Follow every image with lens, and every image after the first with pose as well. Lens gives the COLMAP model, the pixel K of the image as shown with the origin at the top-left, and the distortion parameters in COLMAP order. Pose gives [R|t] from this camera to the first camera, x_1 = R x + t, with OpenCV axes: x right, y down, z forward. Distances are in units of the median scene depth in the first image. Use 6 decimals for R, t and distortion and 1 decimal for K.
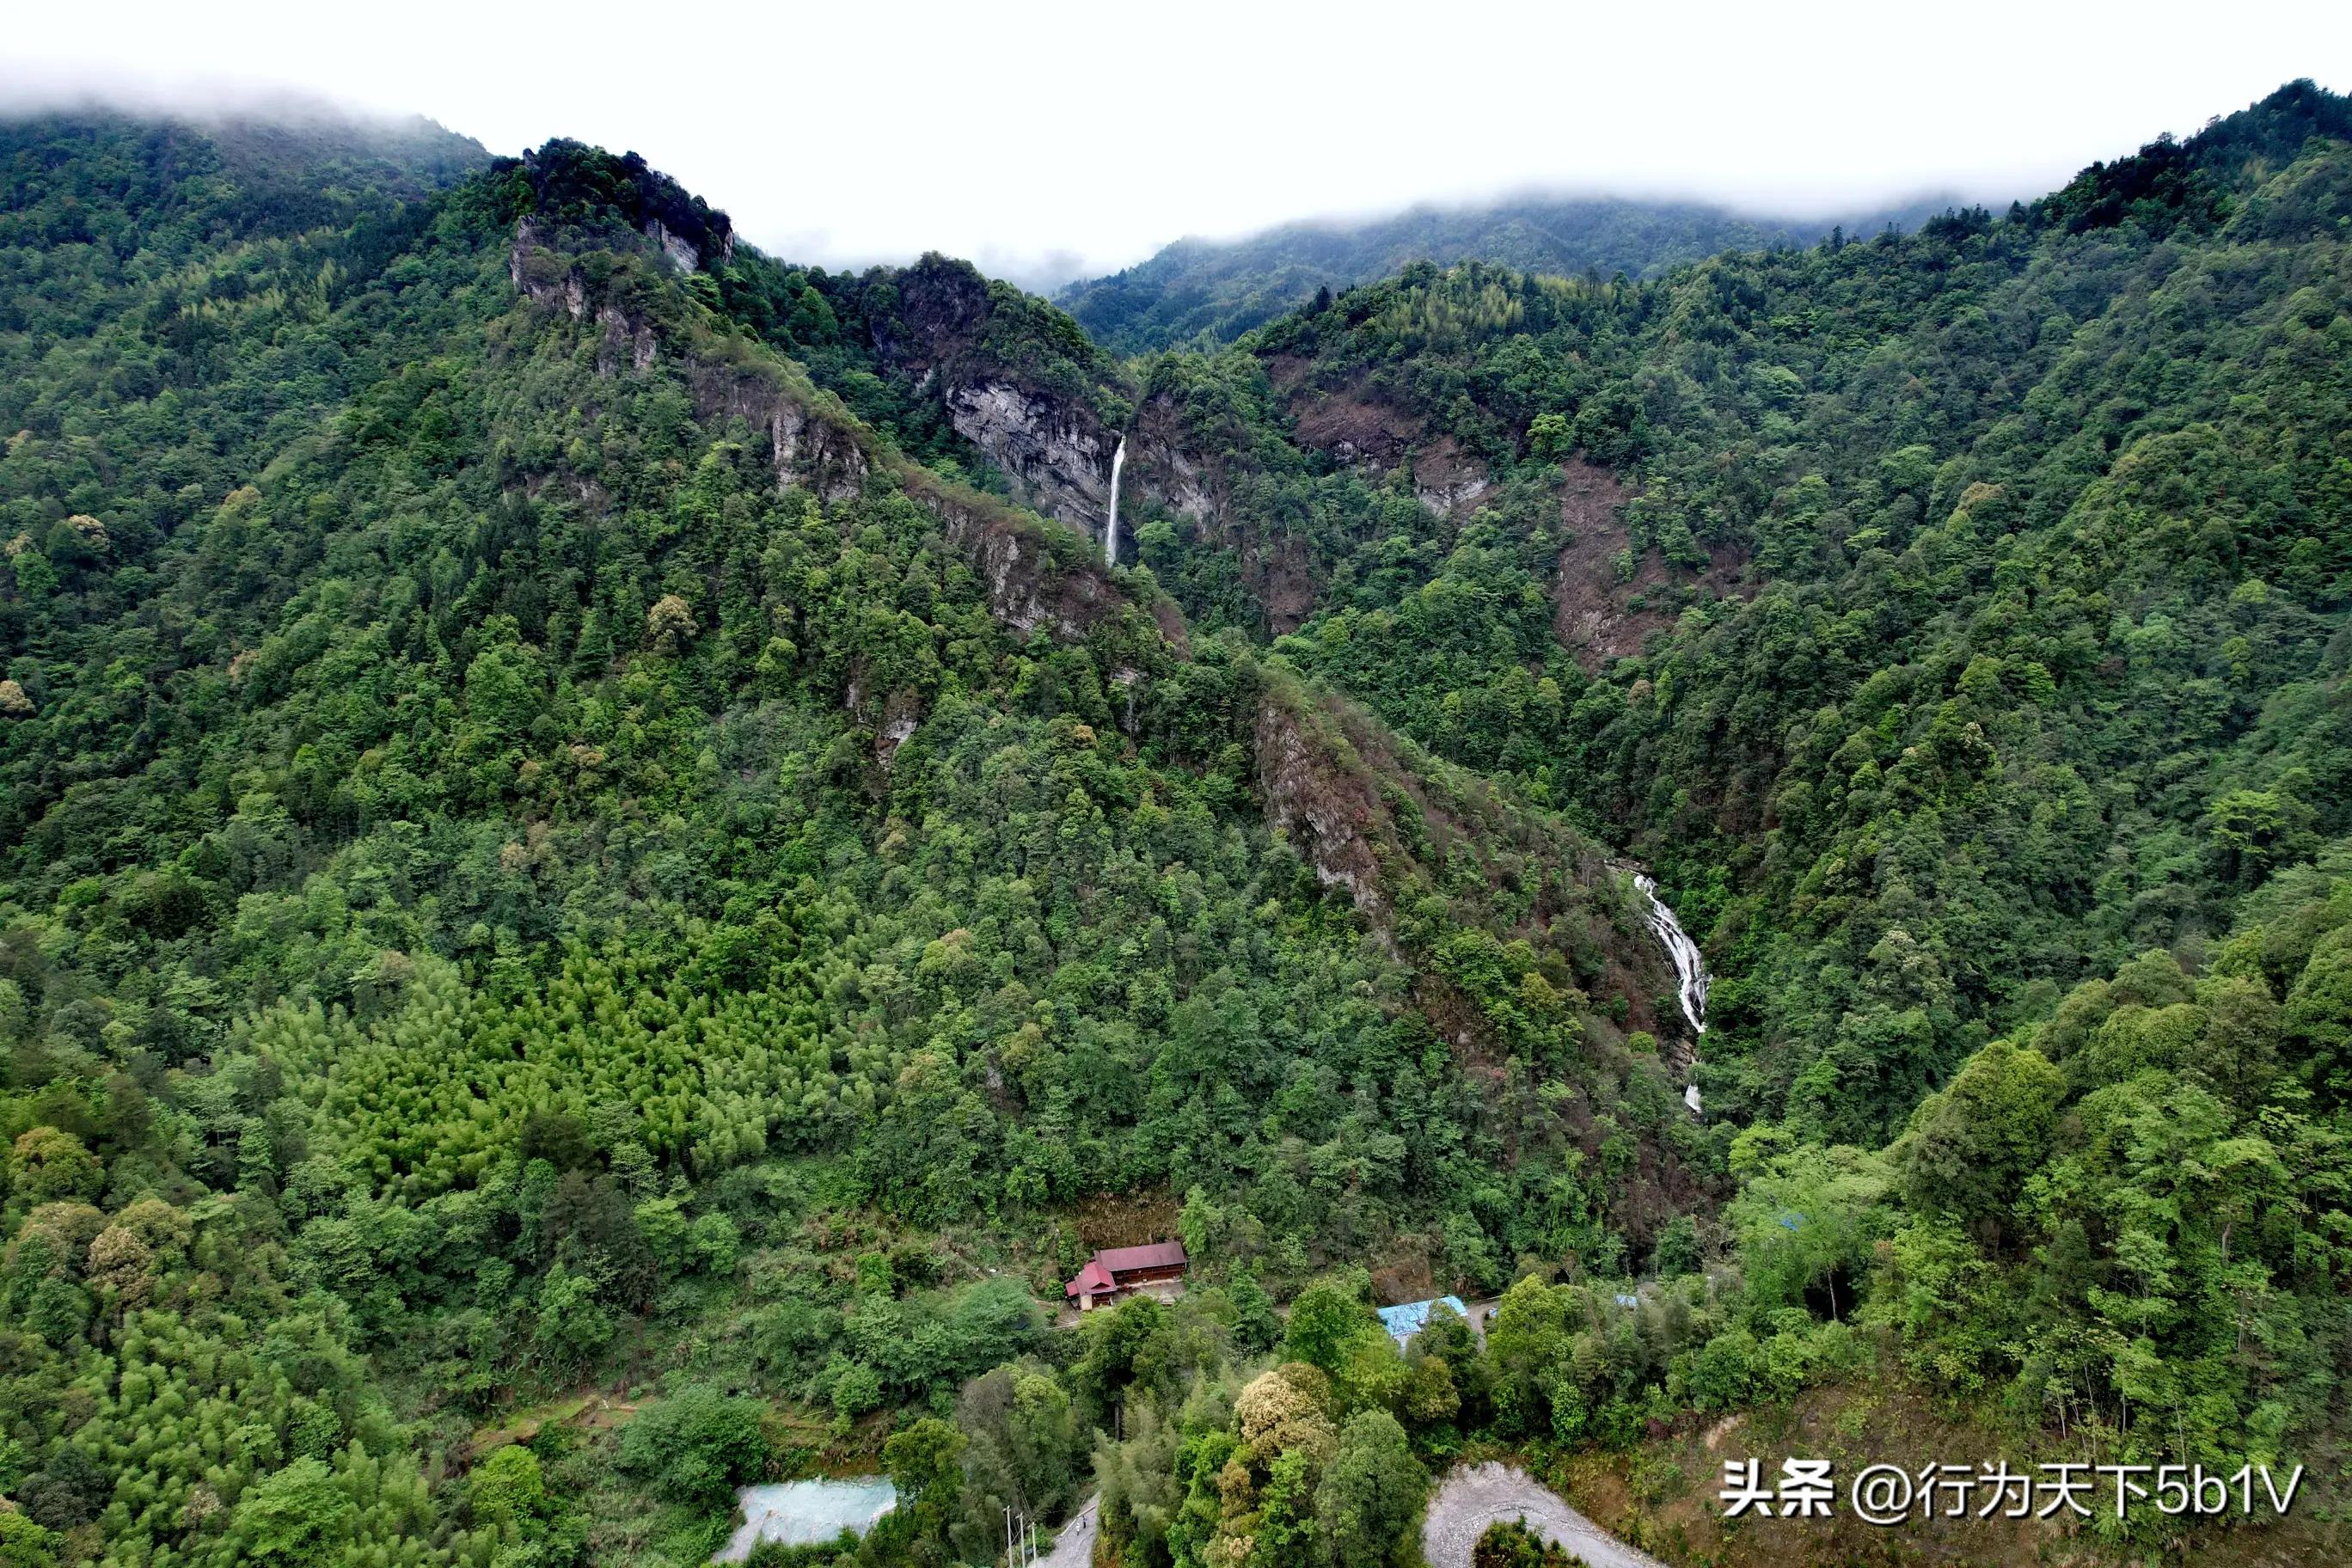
lens RADIAL K [[1514.3, 0, 1176.0], [0, 1514.3, 784.0], [0, 0, 1]] dist [-0.048055, -0.002261]
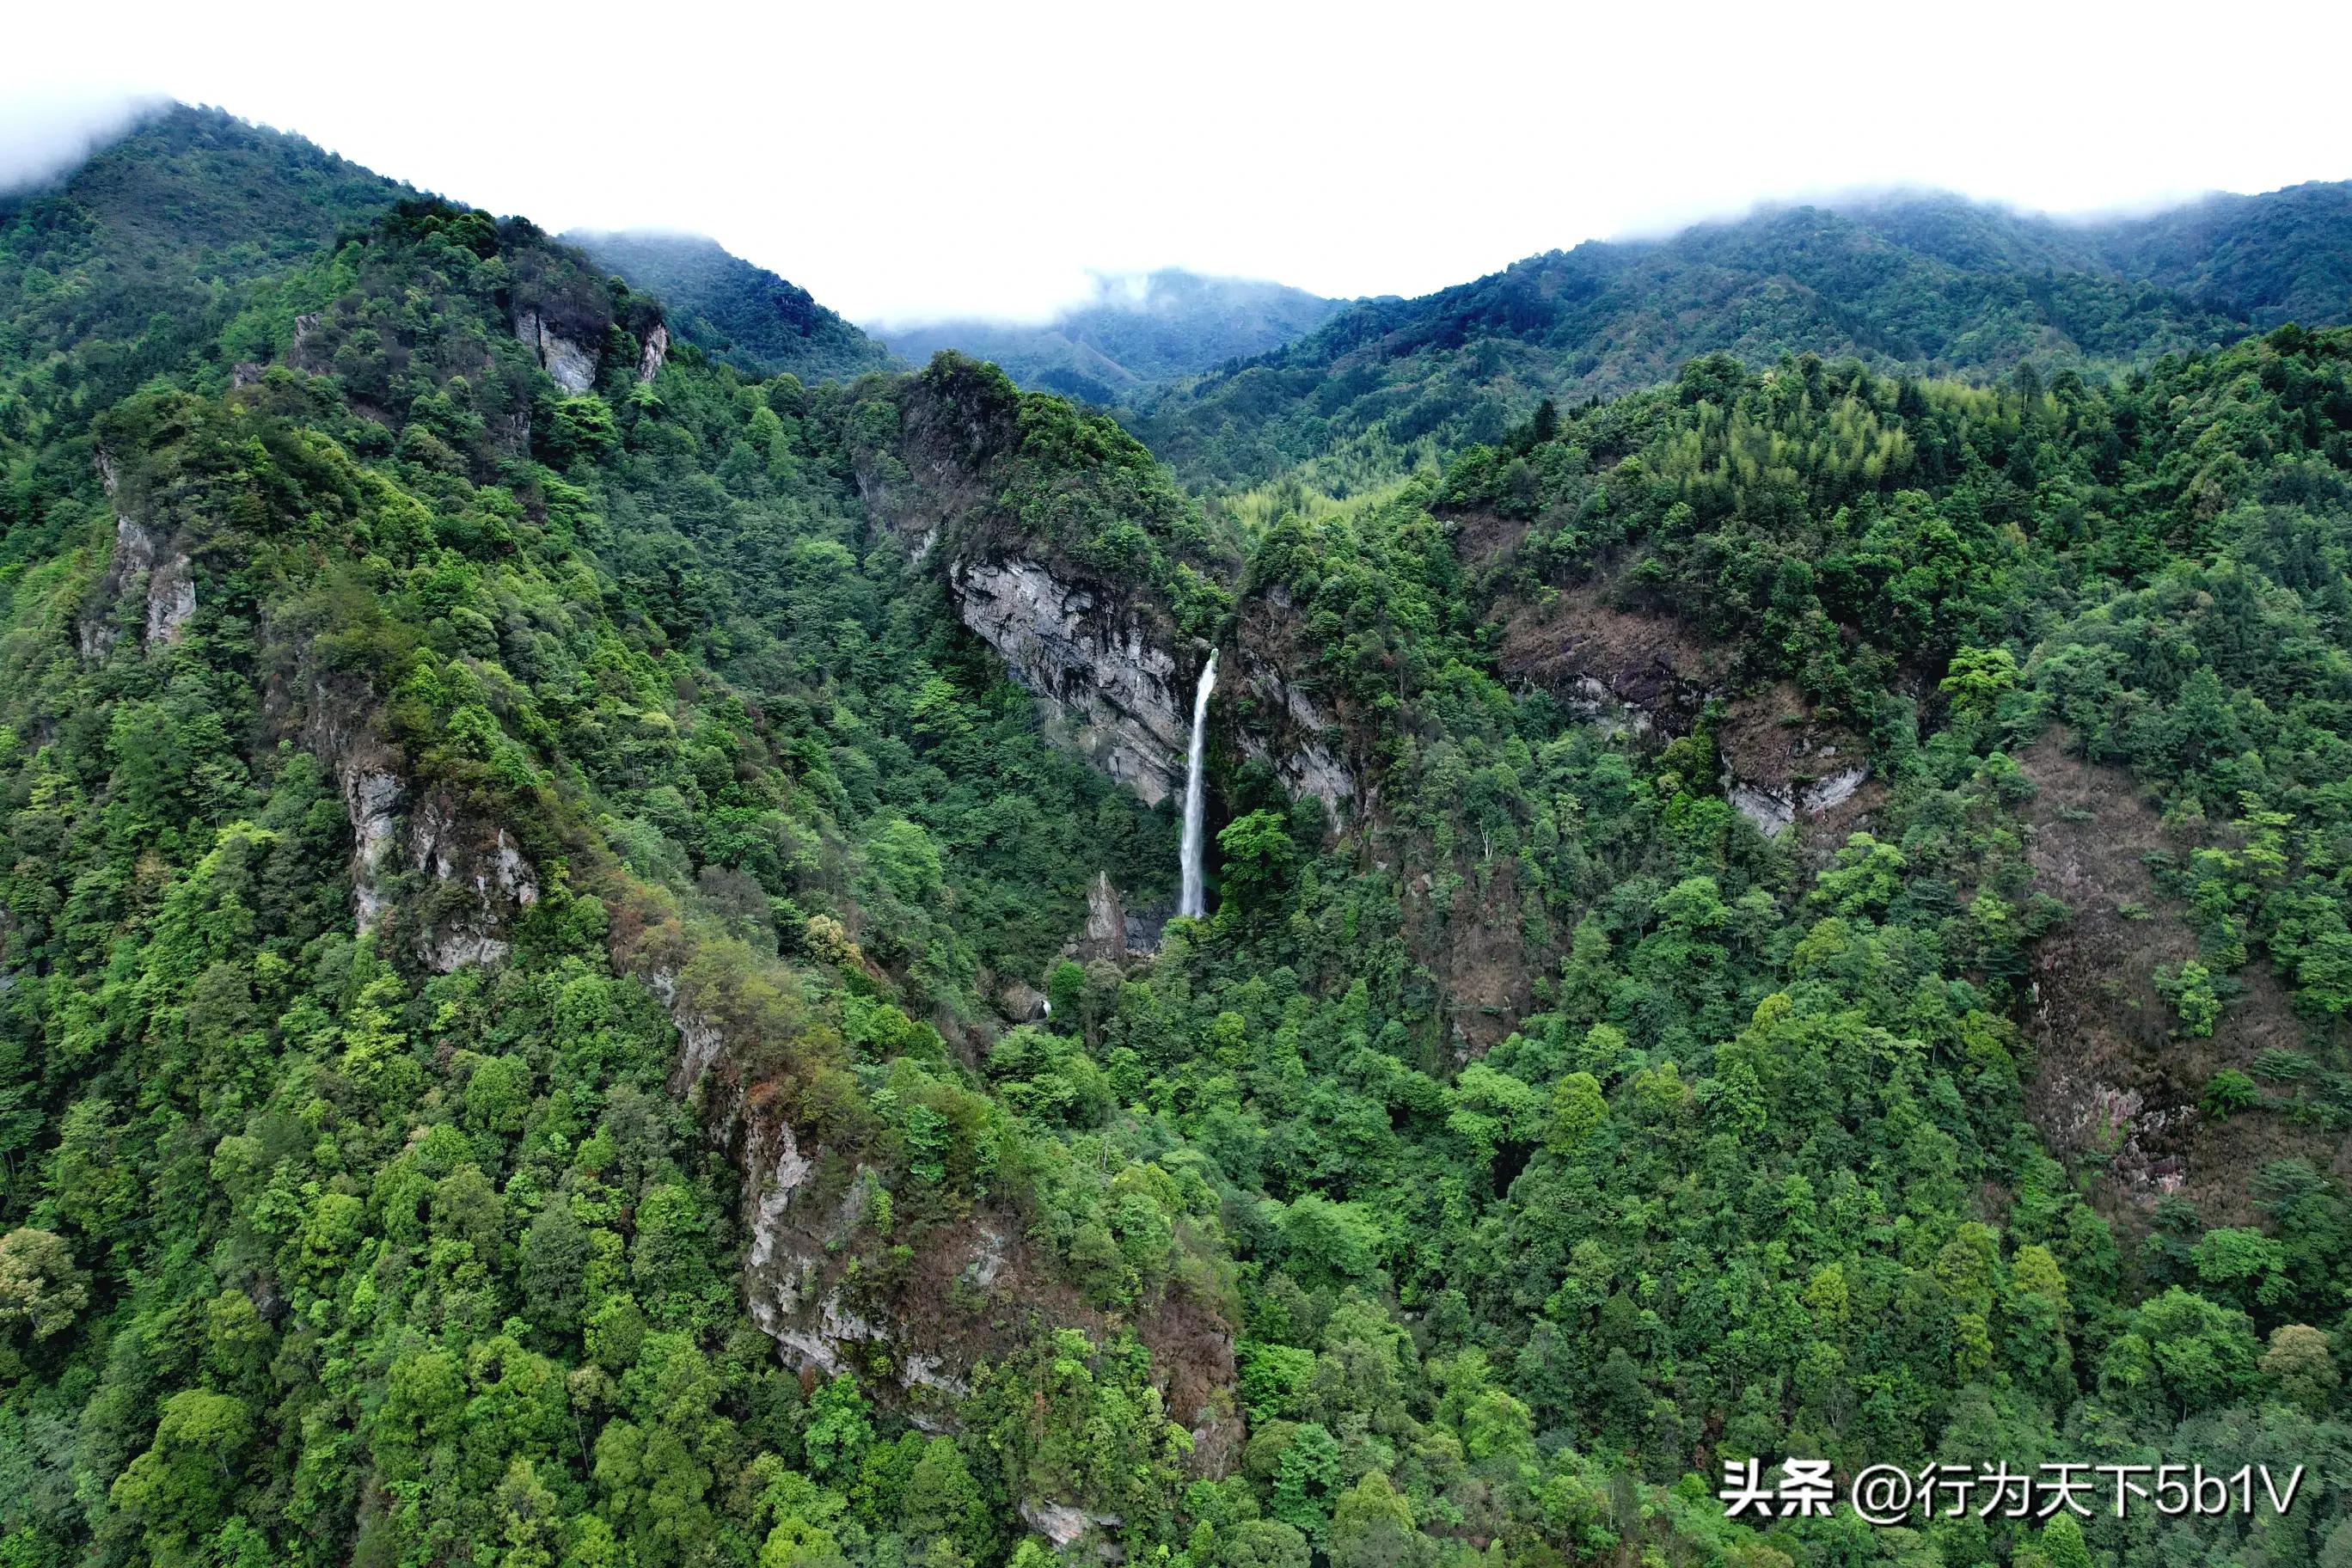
lens RADIAL K [[1499.5, 0, 1176.0], [0, 1499.5, 784.0], [0, 0, 1]] dist [-0.070880, 0.055647]
pose [[0.992536, 0.013735, -0.121179, 0.025808], [-0.017942, 0.999271, -0.033695, -0.164025], [0.120628, 0.035618, 0.992059, 0.420026]]
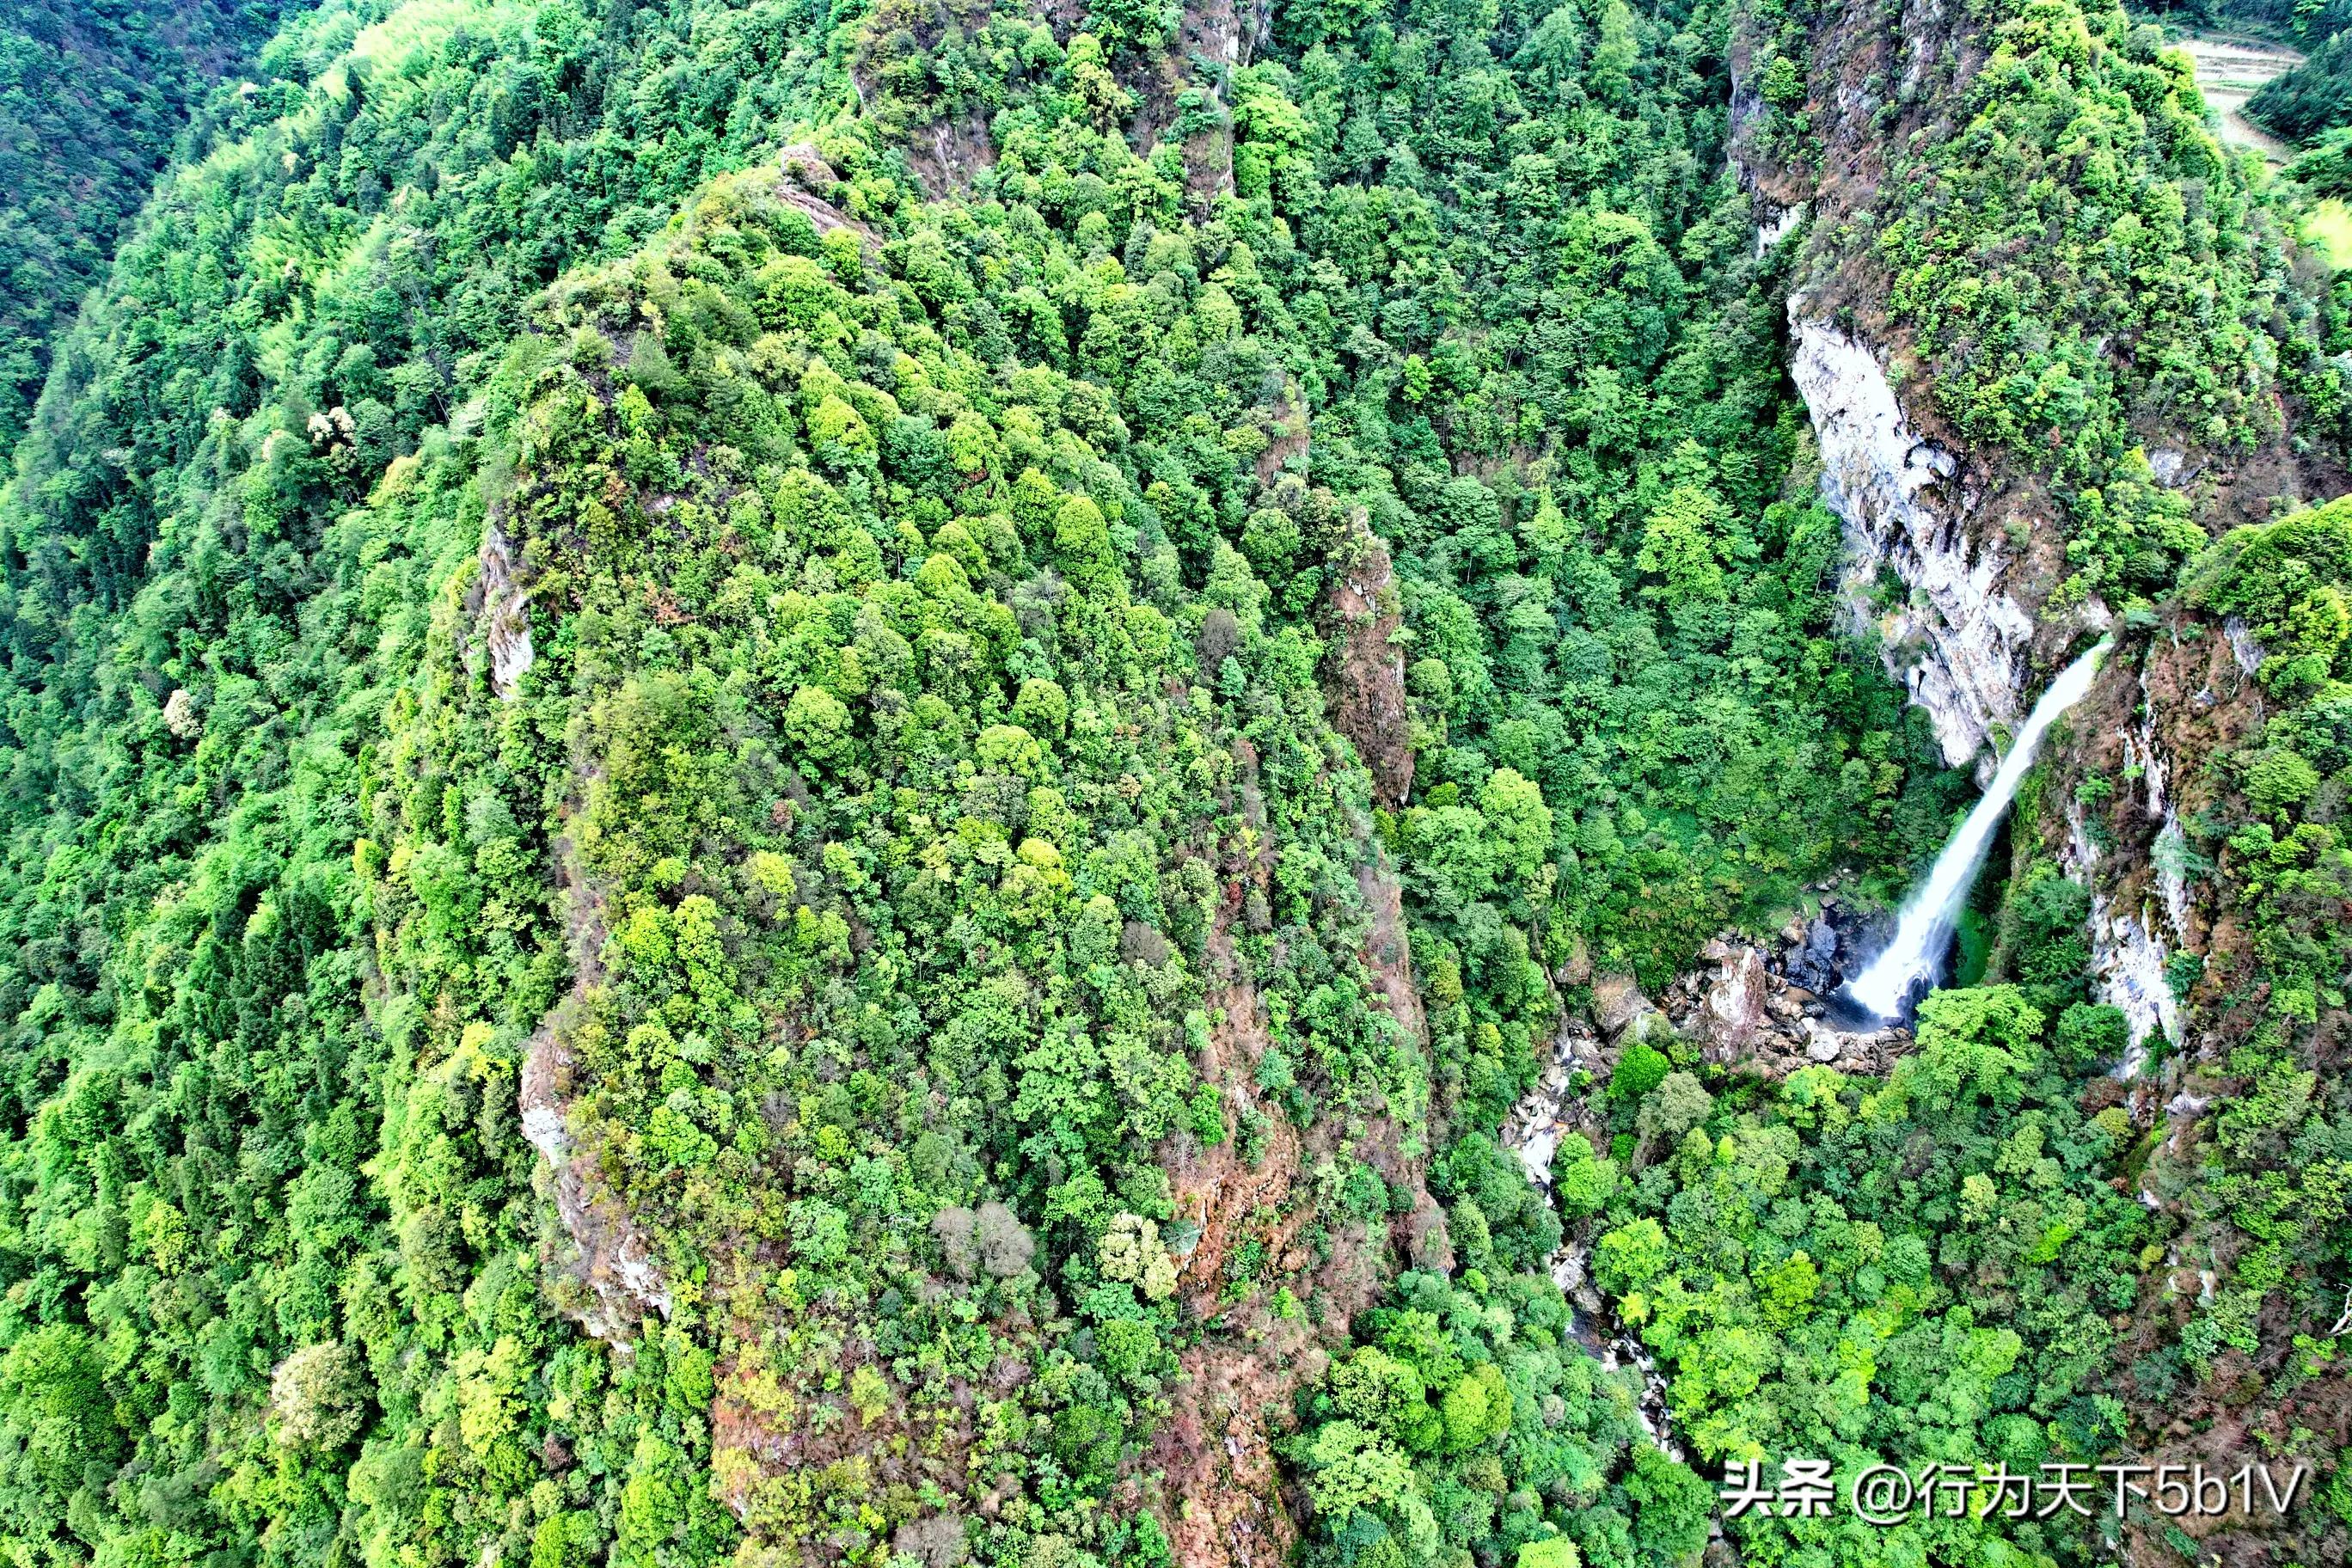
lens RADIAL K [[1499.5, 0, 1176.0], [0, 1499.5, 784.0], [0, 0, 1]] dist [-0.070880, 0.055647]
pose [[0.695987, 0.455732, -0.554897, 0.023130], [-0.137217, 0.842949, 0.520200, -0.375579], [0.704821, -0.285912, 0.649216, 0.633483]]
